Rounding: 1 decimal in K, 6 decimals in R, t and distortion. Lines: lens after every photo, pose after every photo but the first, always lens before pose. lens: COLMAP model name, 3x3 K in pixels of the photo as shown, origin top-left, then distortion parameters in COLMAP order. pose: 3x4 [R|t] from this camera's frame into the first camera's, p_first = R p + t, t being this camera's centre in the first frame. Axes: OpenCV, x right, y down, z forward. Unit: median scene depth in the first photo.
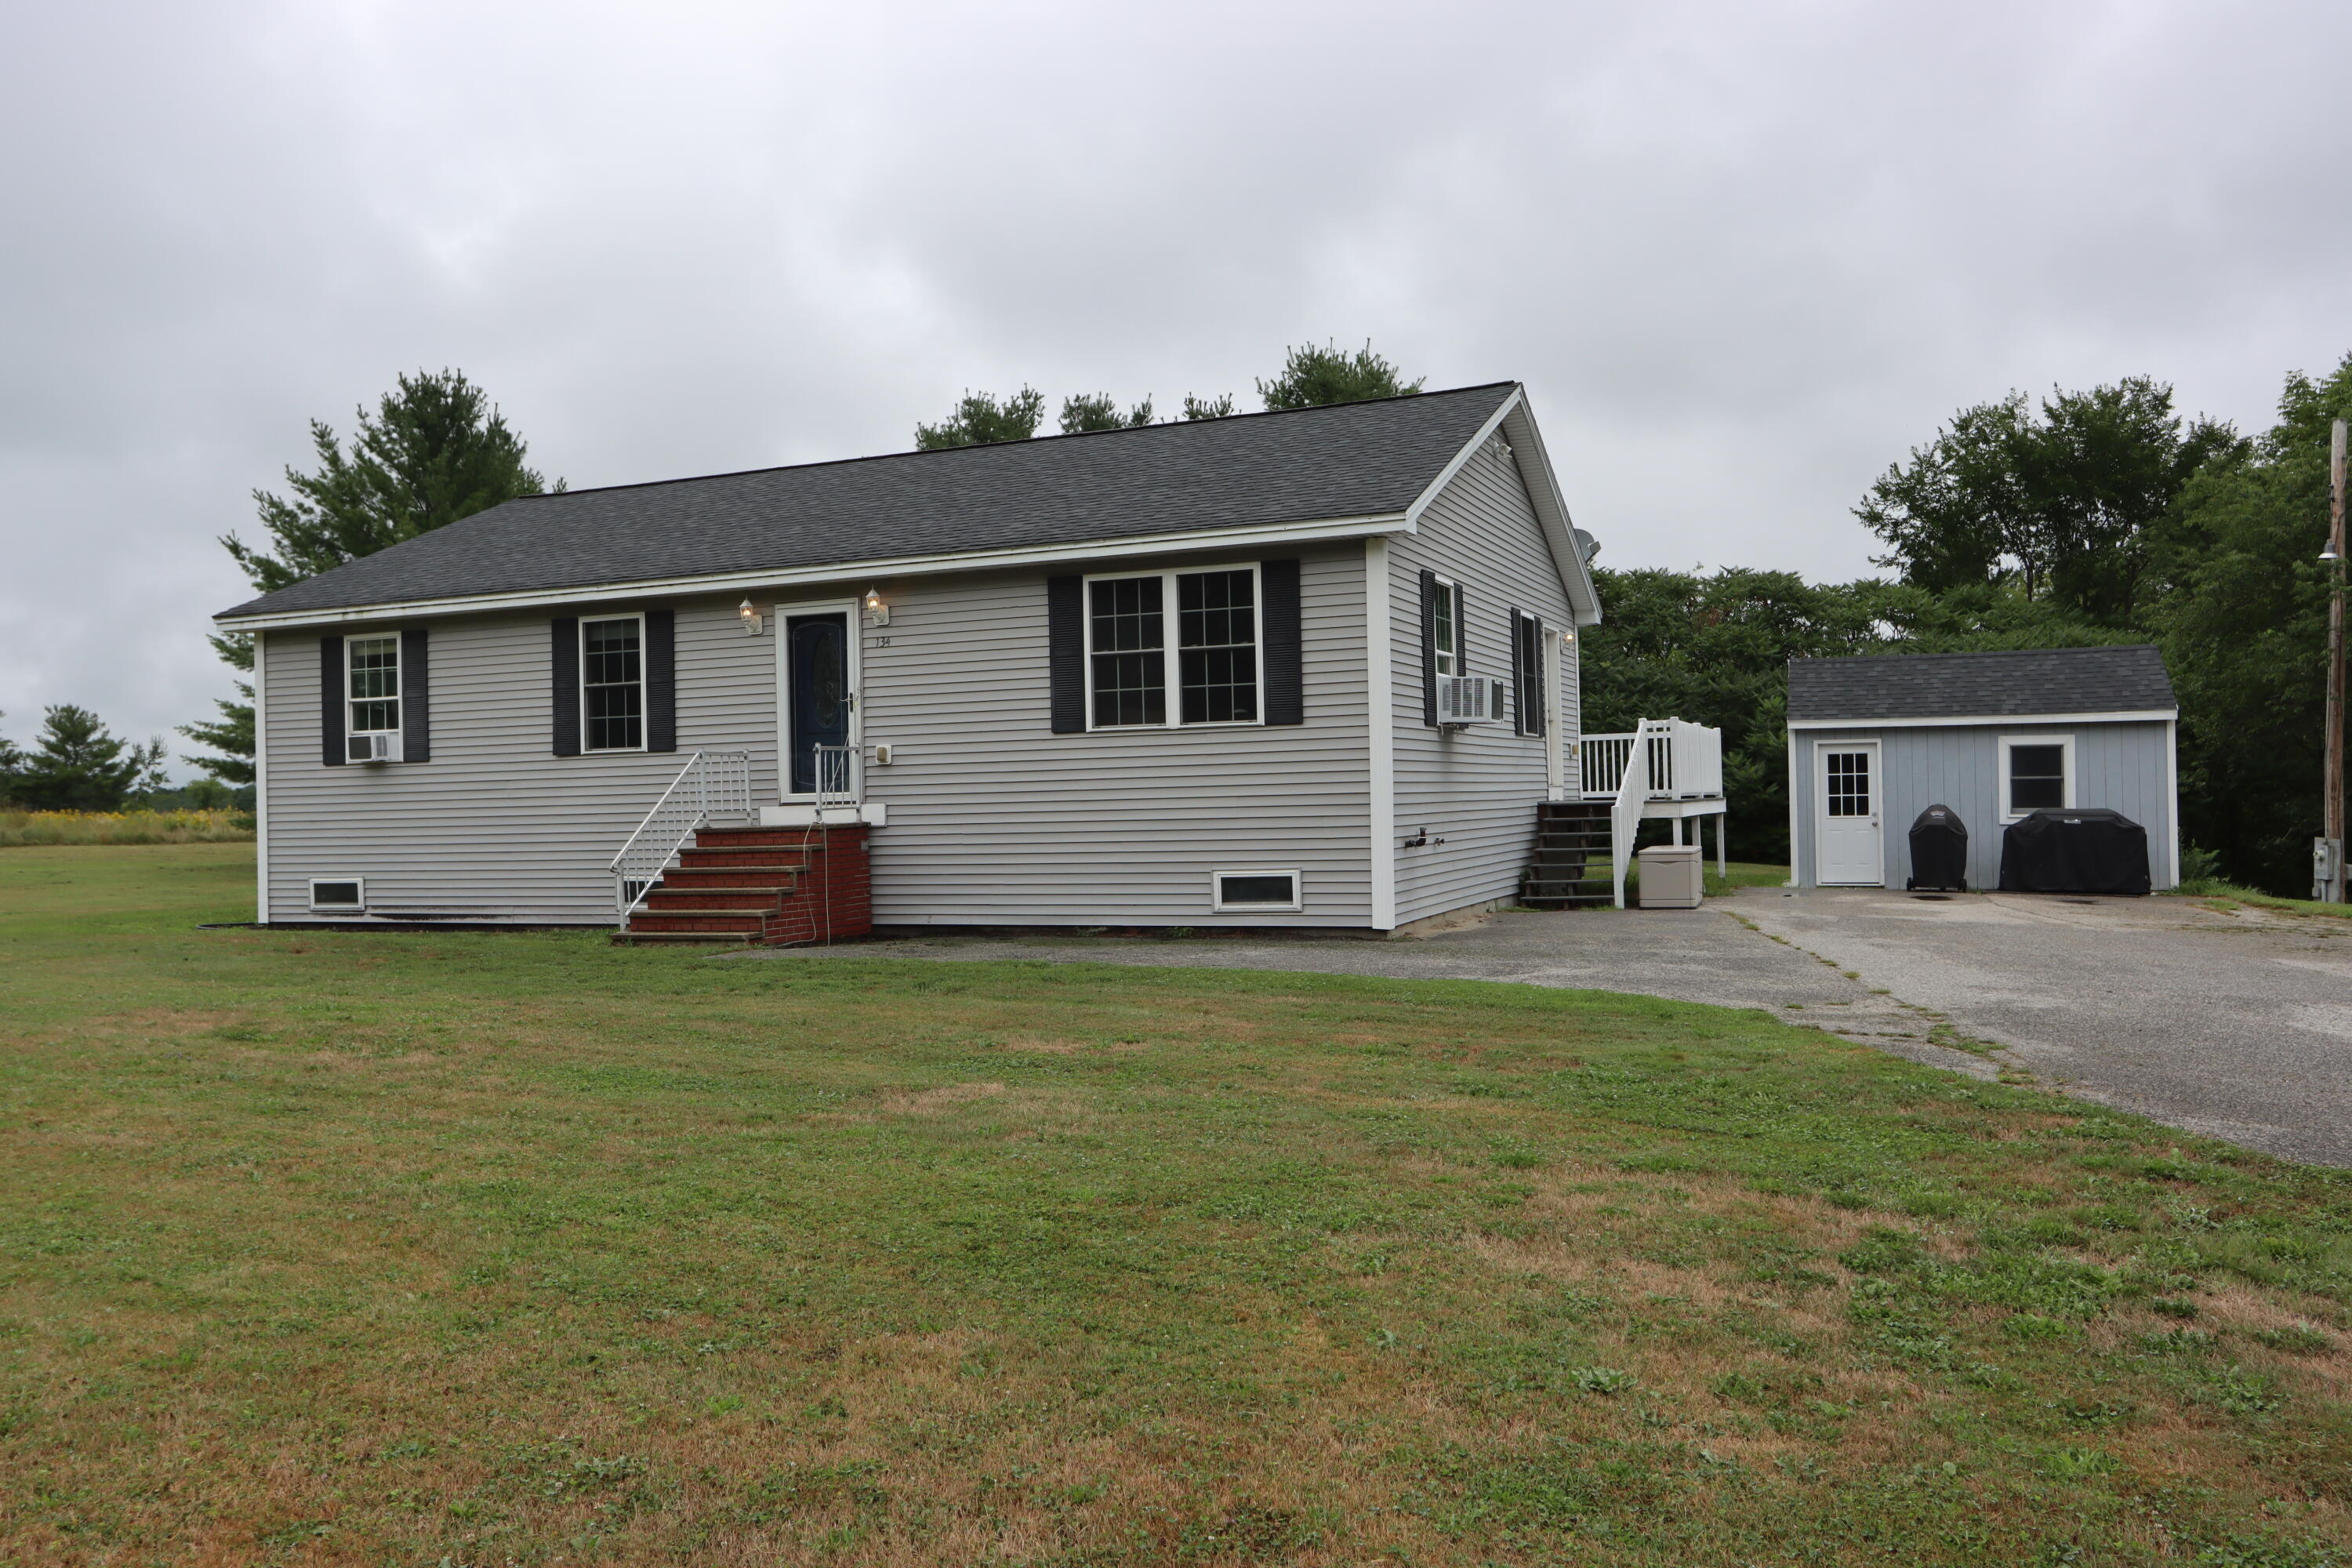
lens RADIAL K [[1831.5, 0, 1139.5], [0, 1831.5, 771.7], [0, 0, 1]] dist [-0.015393, 0.026108]
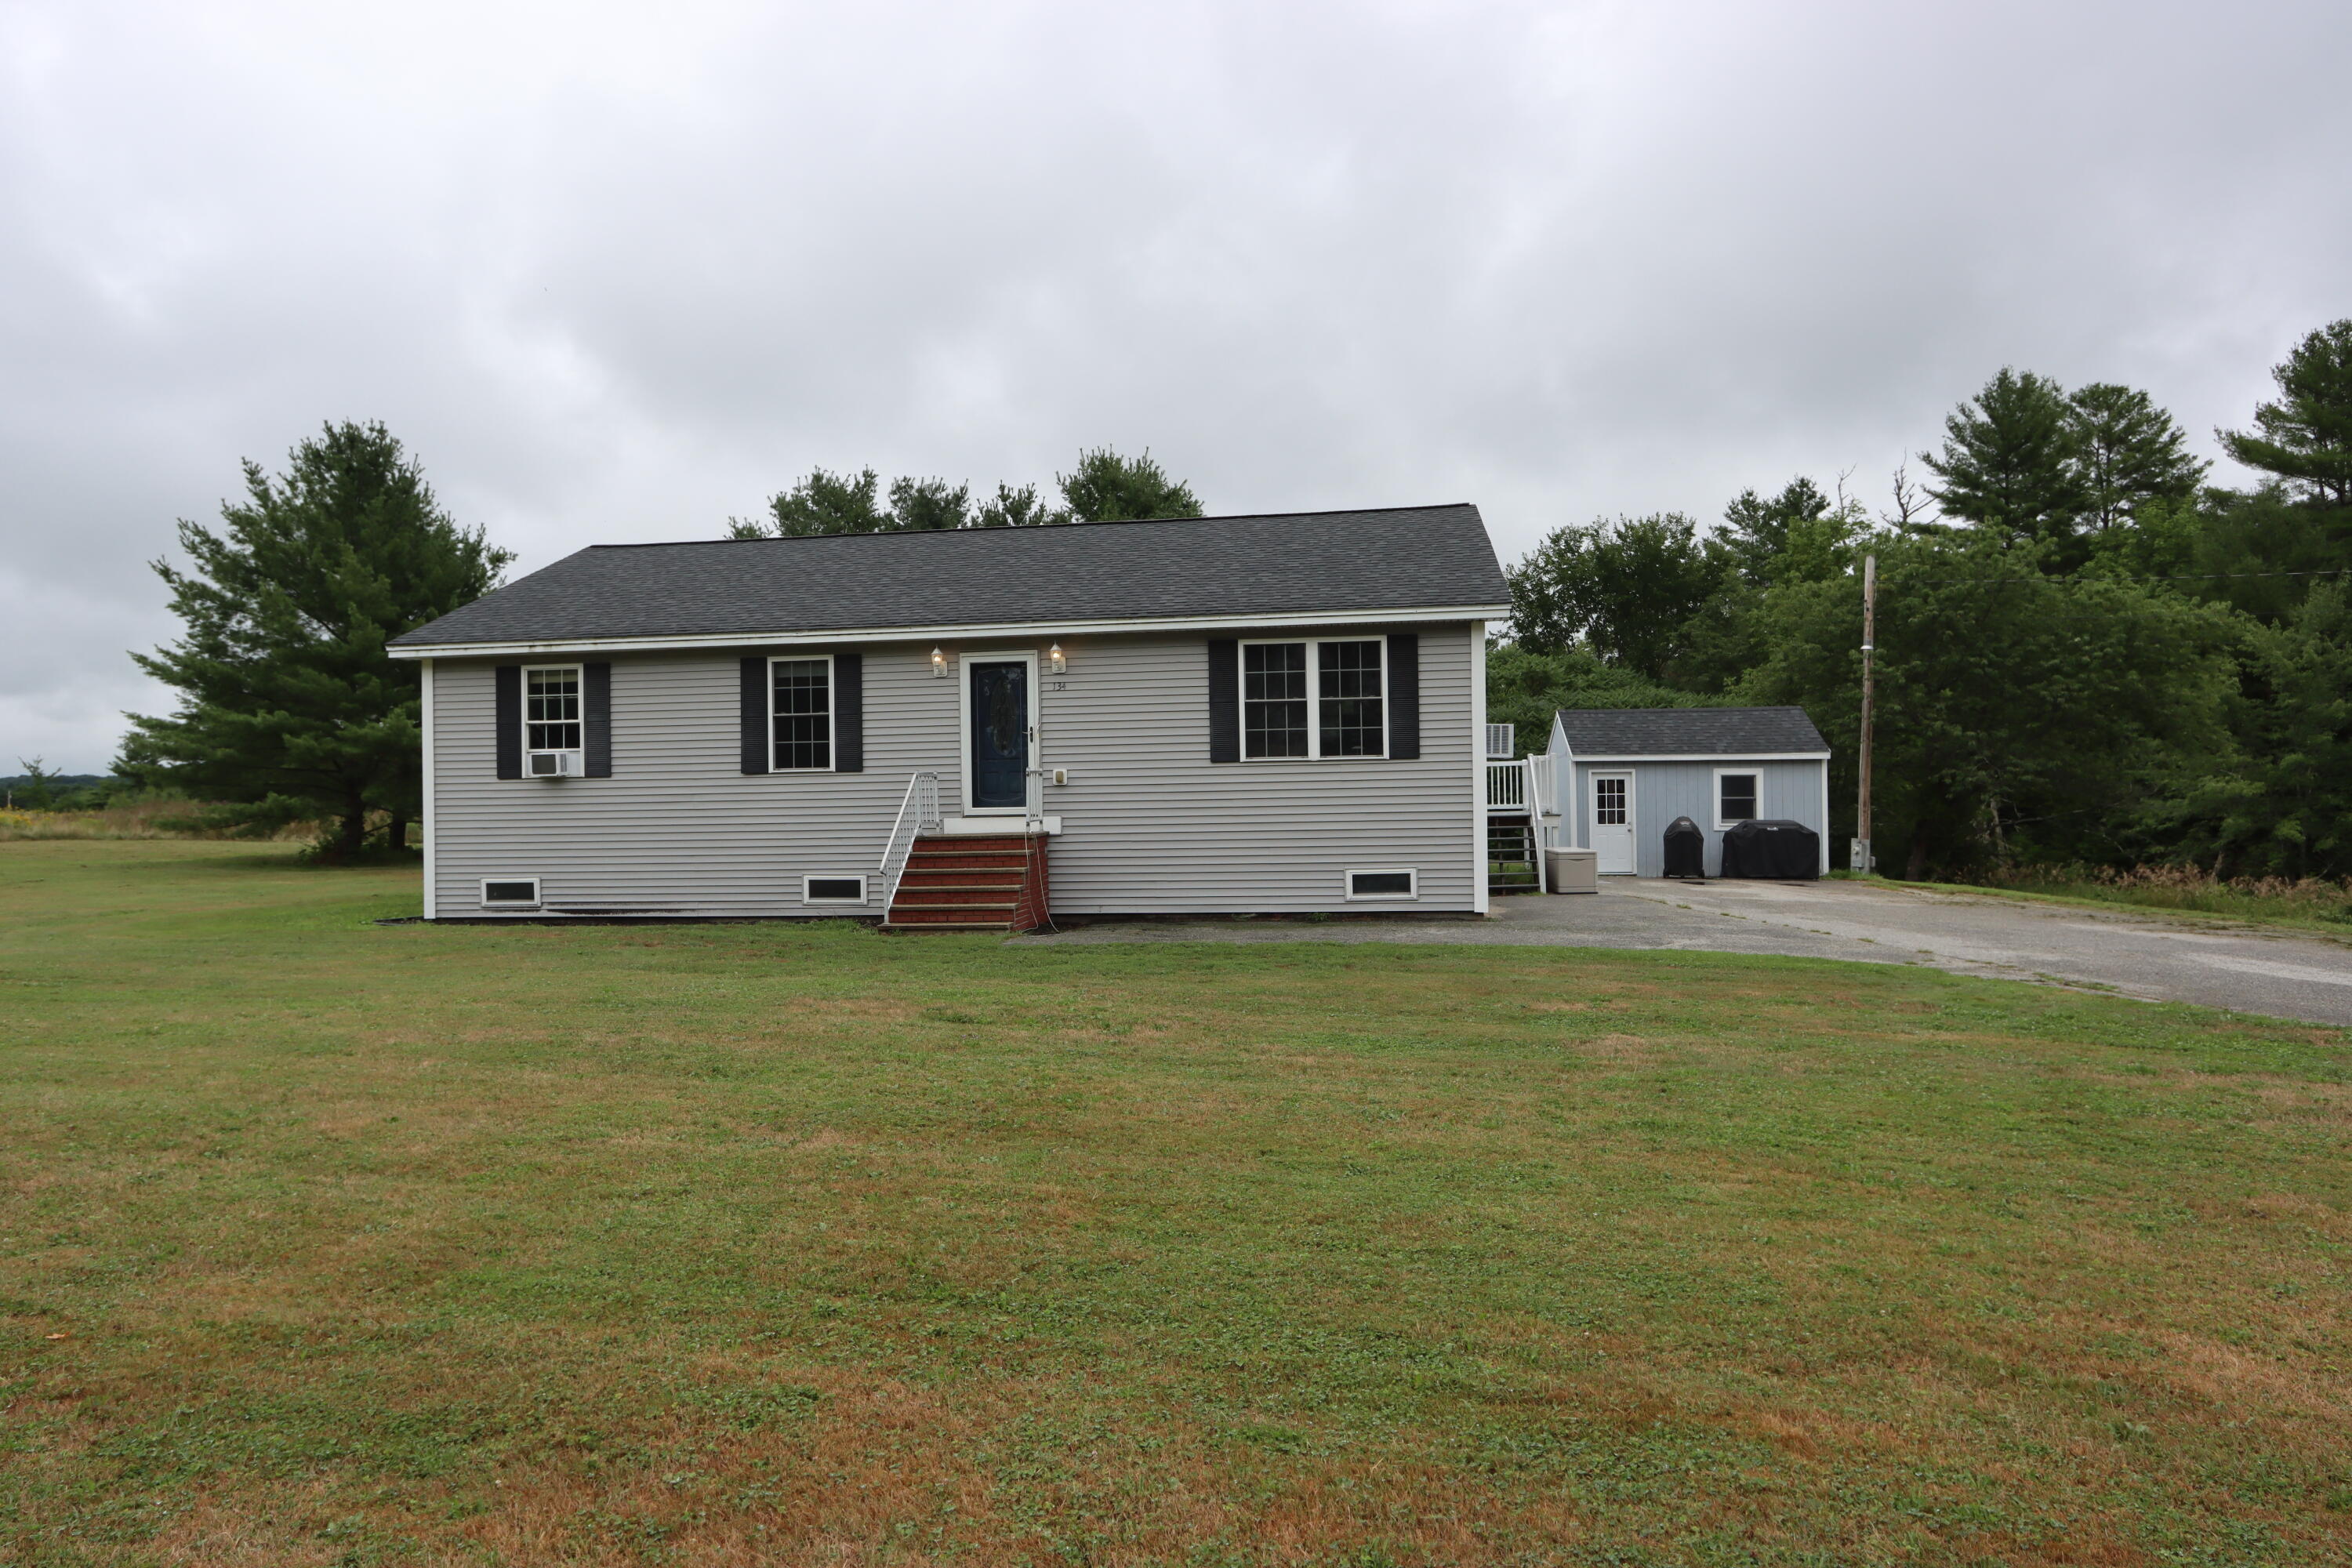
lens RADIAL K [[1447.9, 0, 1151.6], [0, 1447.9, 783.8], [0, 0, 1]] dist [-0.016032, 0.008646]
pose [[0.966187, 0.008916, 0.257688, -0.304674], [-0.009719, 0.999951, 0.001844, -0.006536], [-0.257659, -0.004286, 0.966227, 0.031383]]
